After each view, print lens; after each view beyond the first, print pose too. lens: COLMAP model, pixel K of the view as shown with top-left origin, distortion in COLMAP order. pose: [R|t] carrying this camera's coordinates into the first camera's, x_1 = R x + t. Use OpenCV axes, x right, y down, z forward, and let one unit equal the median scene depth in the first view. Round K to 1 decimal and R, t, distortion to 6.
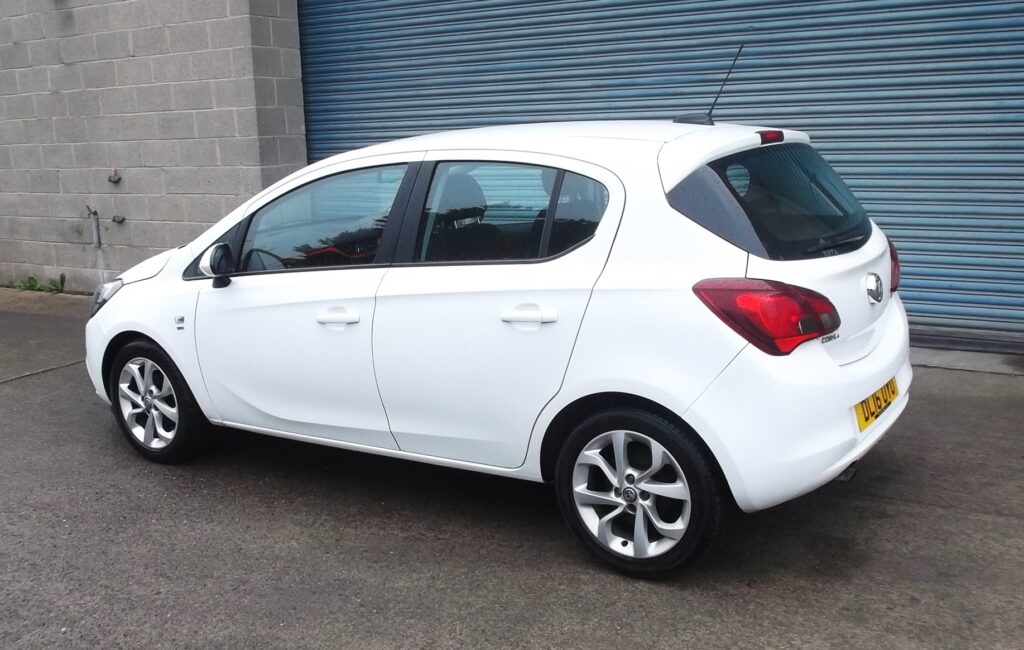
lens RADIAL K [[1038.5, 0, 507.2], [0, 1038.5, 332.1], [0, 0, 1]] dist [-0.039984, 0.000000]
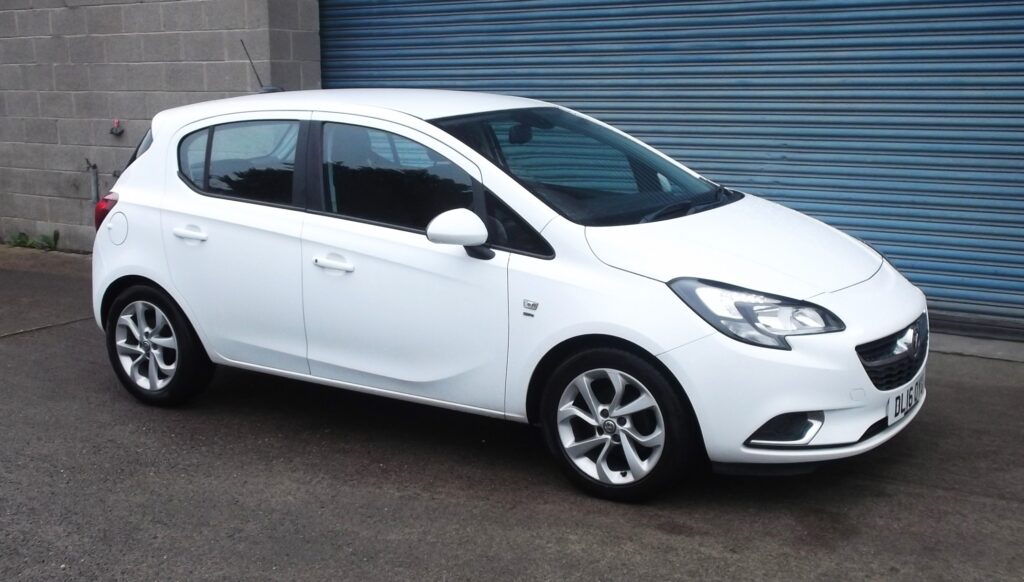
lens RADIAL K [[1192.7, 0, 513.9], [0, 1192.7, 286.8], [0, 0, 1]] dist [0.006583, 0.000000]
pose [[0.999003, 0.033779, -0.029186, 0.037898], [-0.034563, 0.999043, -0.026810, 0.021340], [0.028252, 0.027792, 0.999214, -0.158606]]
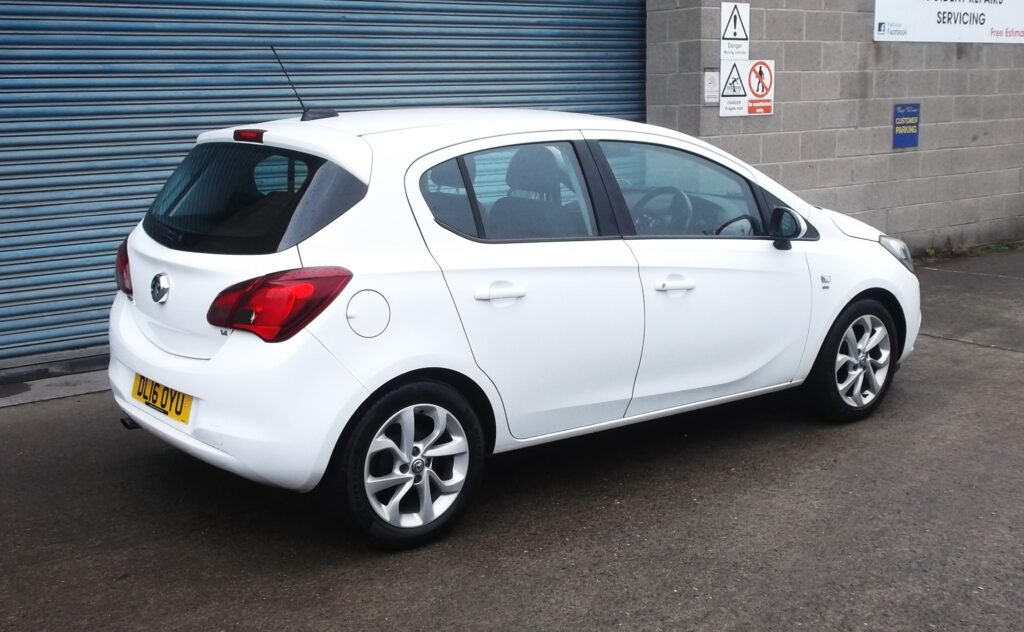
lens RADIAL K [[1222.3, 0, 506.3], [0, 1222.3, 322.8], [0, 0, 1]] dist [0.015261, 0.000000]
pose [[0.365277, -0.144547, 0.919608, -1.371790], [0.196079, 0.977655, 0.075786, -0.117606], [-0.910014, 0.152633, 0.385458, 0.766363]]
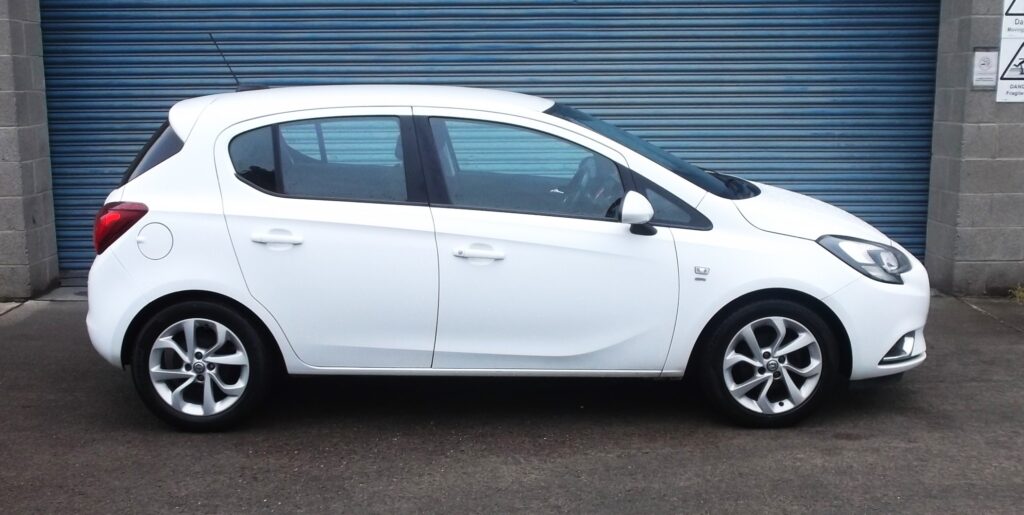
lens RADIAL K [[1197.2, 0, 500.8], [0, 1197.2, 293.5], [0, 0, 1]] dist [0.008335, 0.000000]
pose [[0.854022, -0.062684, 0.516447, -0.832747], [0.079816, 0.996749, -0.011007, 0.029229], [-0.514078, 0.050621, 0.856249, -0.032690]]
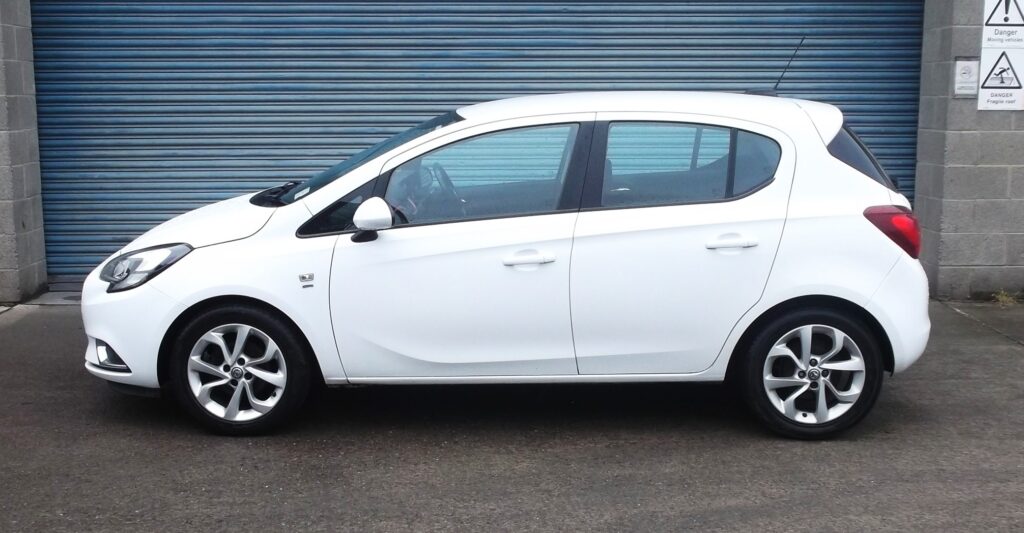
lens RADIAL K [[1260.5, 0, 518.4], [0, 1260.5, 274.0], [0, 0, 1]] dist [0.015201, 0.000000]
pose [[0.841349, -0.046283, 0.538507, -0.900044], [0.080164, 0.995993, -0.039643, 0.054820], [-0.534514, 0.076522, 0.841688, -0.129155]]
